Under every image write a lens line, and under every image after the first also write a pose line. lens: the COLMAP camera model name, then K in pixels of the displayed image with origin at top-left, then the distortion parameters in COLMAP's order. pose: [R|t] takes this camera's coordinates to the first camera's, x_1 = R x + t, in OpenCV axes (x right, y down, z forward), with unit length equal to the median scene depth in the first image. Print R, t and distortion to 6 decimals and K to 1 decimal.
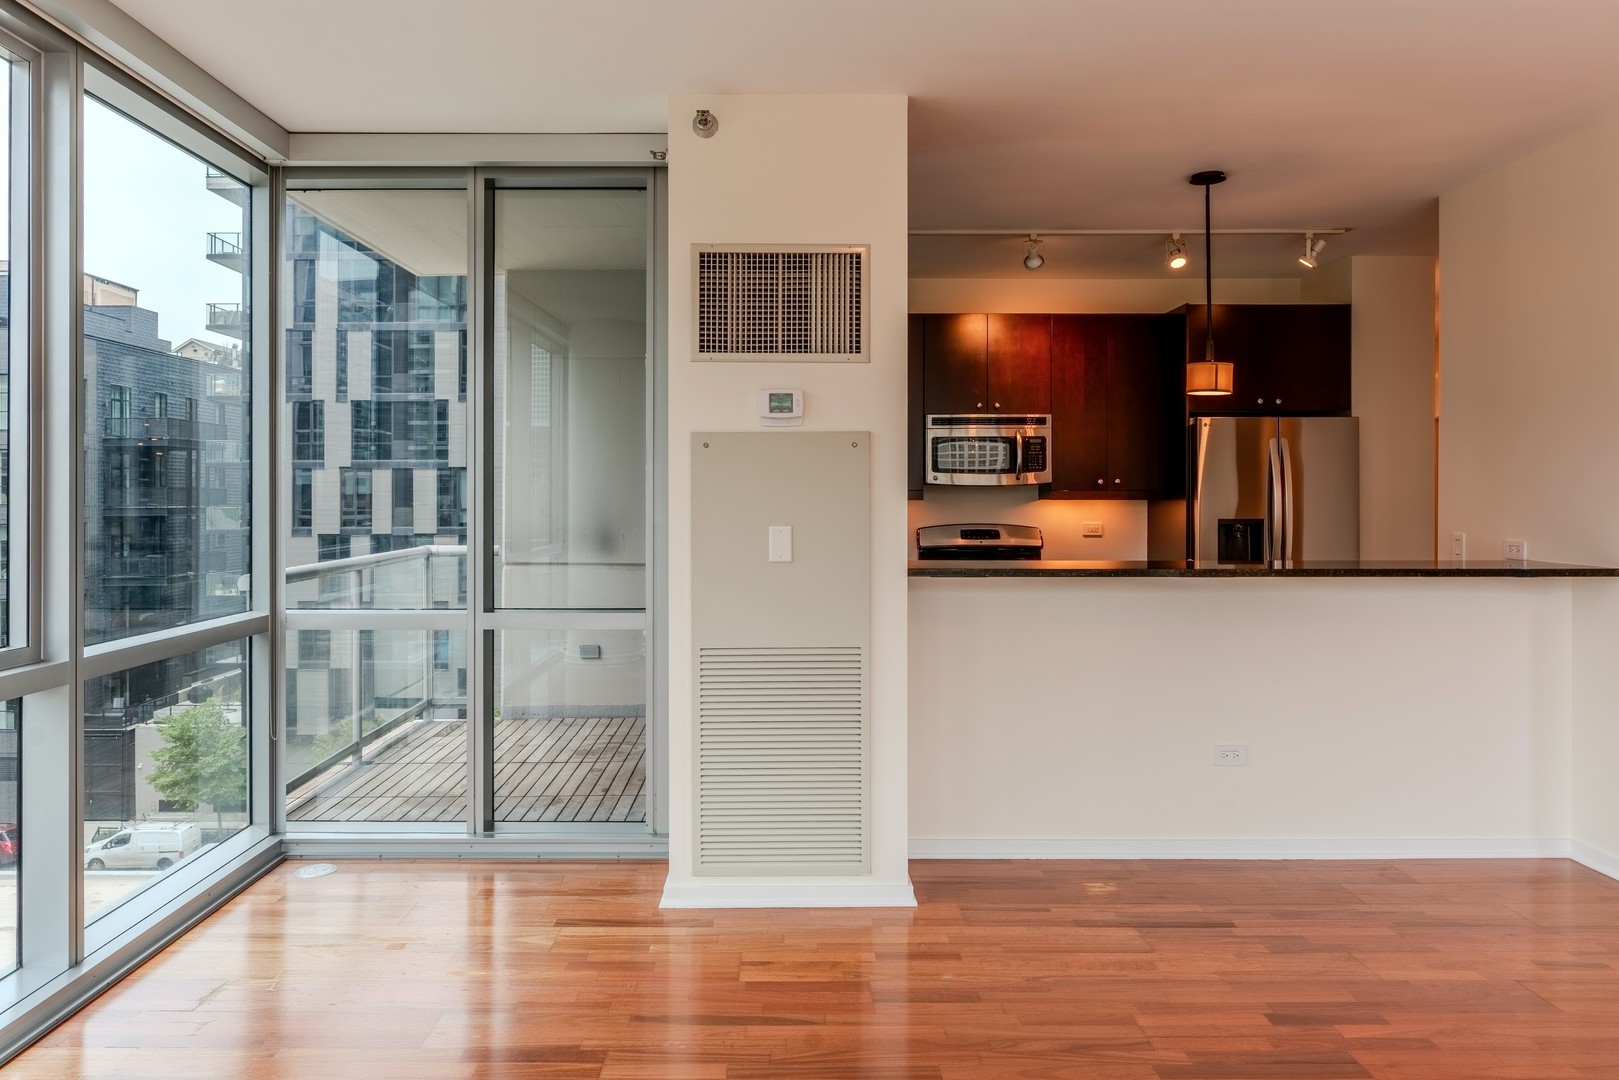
lens RADIAL K [[1081.9, 0, 853.0], [0, 1081.9, 505.0], [0, 0, 1]] dist [0.005106, -0.004424]
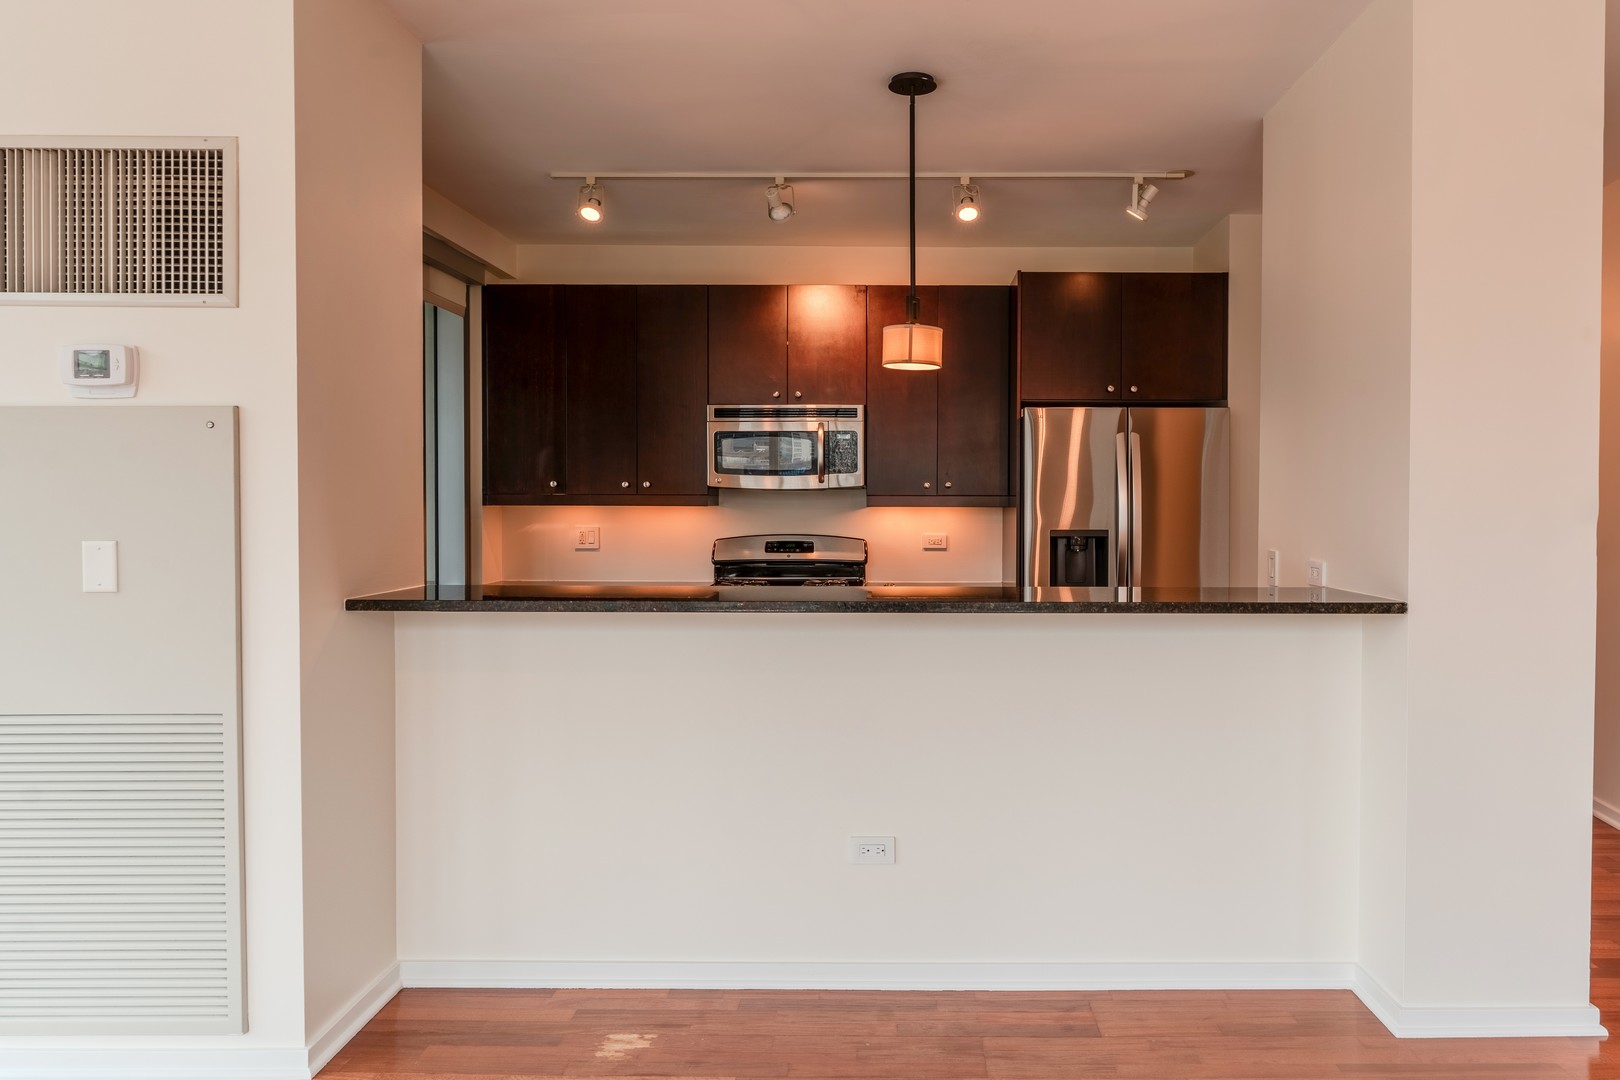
lens RADIAL K [[1082.6, 0, 911.1], [0, 1082.6, 526.1], [0, 0, 1]] dist [0.005106, -0.004424]
pose [[0.999480, 0.003852, -0.032020, 0.279131], [-0.003457, 0.999918, 0.012366, -0.000230], [0.032065, -0.012249, 0.999411, 0.183680]]
